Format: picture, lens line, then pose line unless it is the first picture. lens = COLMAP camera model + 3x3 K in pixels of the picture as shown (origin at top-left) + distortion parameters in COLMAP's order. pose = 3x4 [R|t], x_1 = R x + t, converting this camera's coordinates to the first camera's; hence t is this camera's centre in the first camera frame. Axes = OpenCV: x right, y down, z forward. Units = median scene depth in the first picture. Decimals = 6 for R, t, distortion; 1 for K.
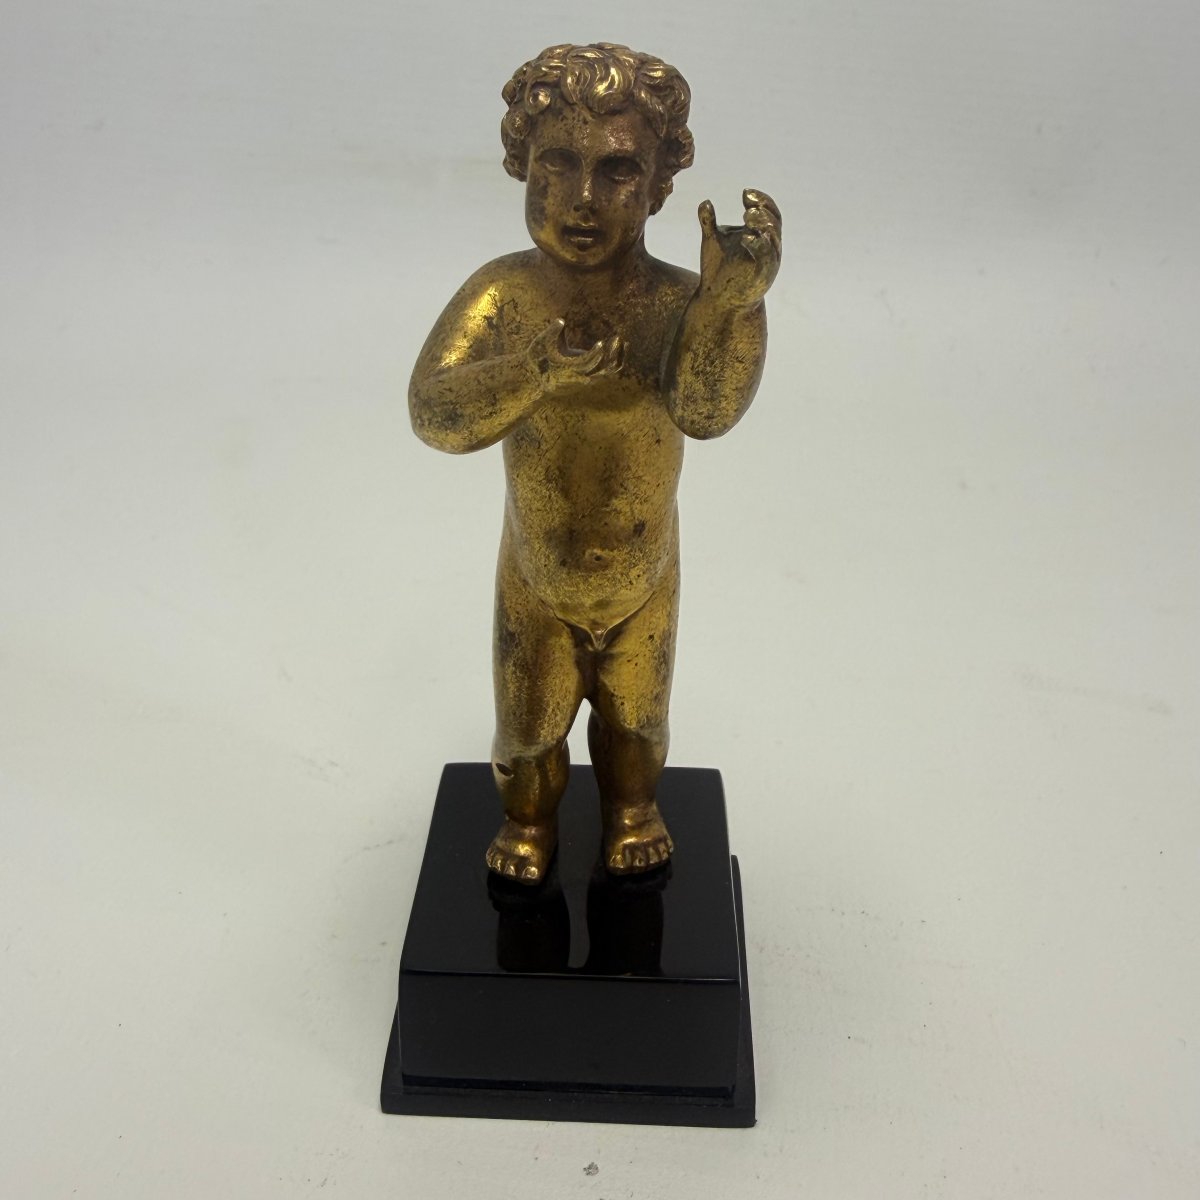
lens RADIAL K [[1525.7, 0, 600.0], [0, 1525.7, 600.0], [0, 0, 1]] dist [0.003316, -0.030355]
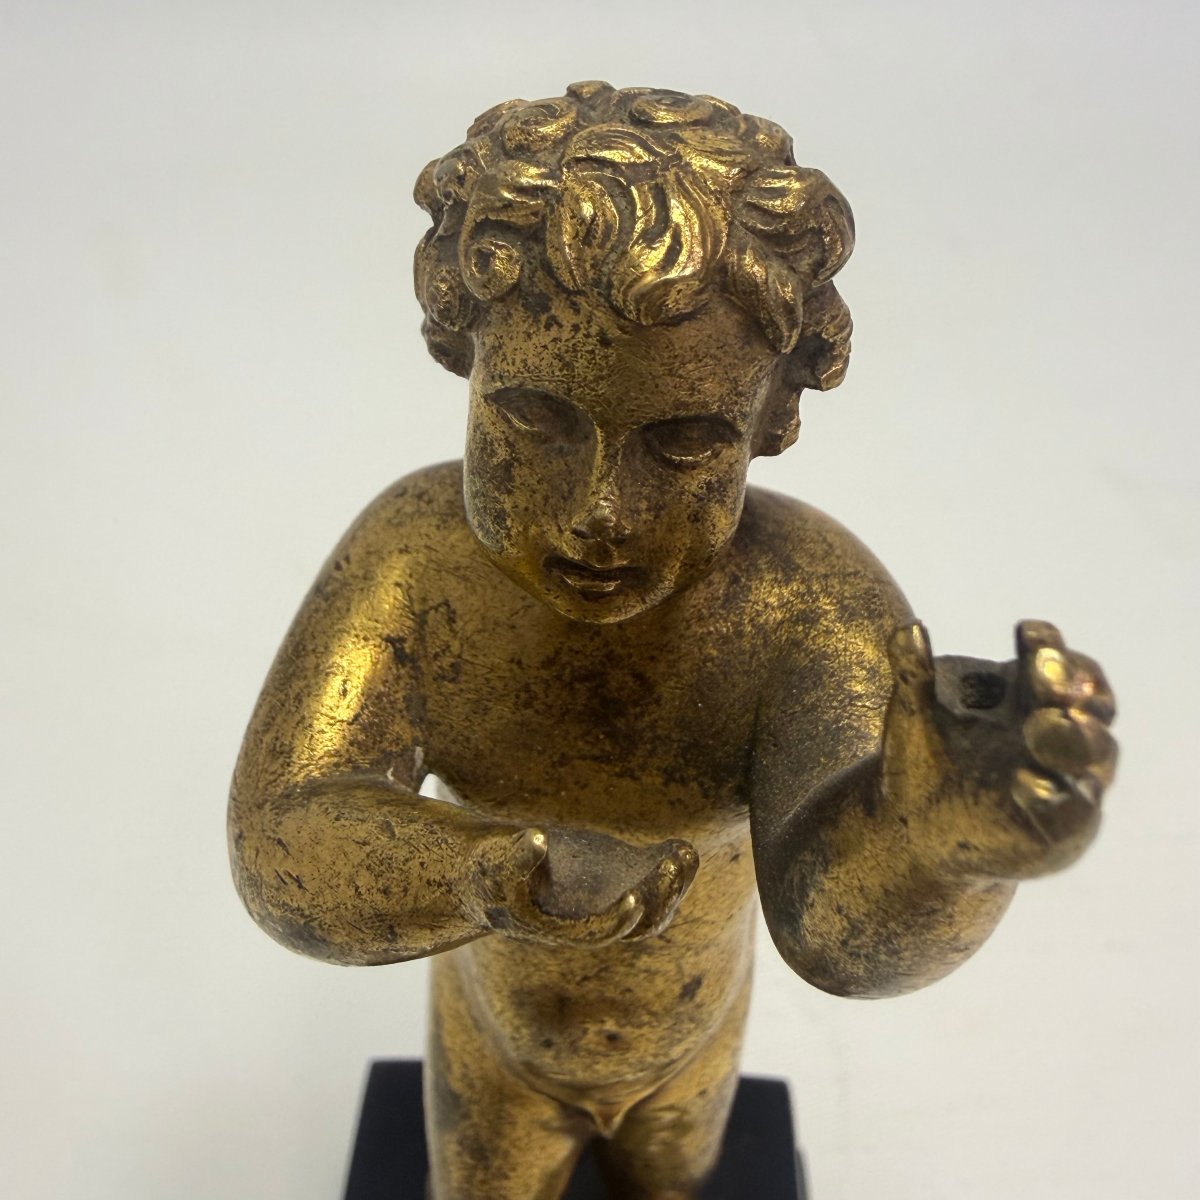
lens RADIAL K [[1525.7, 0, 600.0], [0, 1525.7, 600.0], [0, 0, 1]] dist [0.003316, -0.030355]
pose [[0.999818, 0.019051, -0.000408, -0.008890], [-0.018615, 0.981065, 0.192782, -0.307137], [0.004073, -0.192739, 0.981242, 0.558022]]
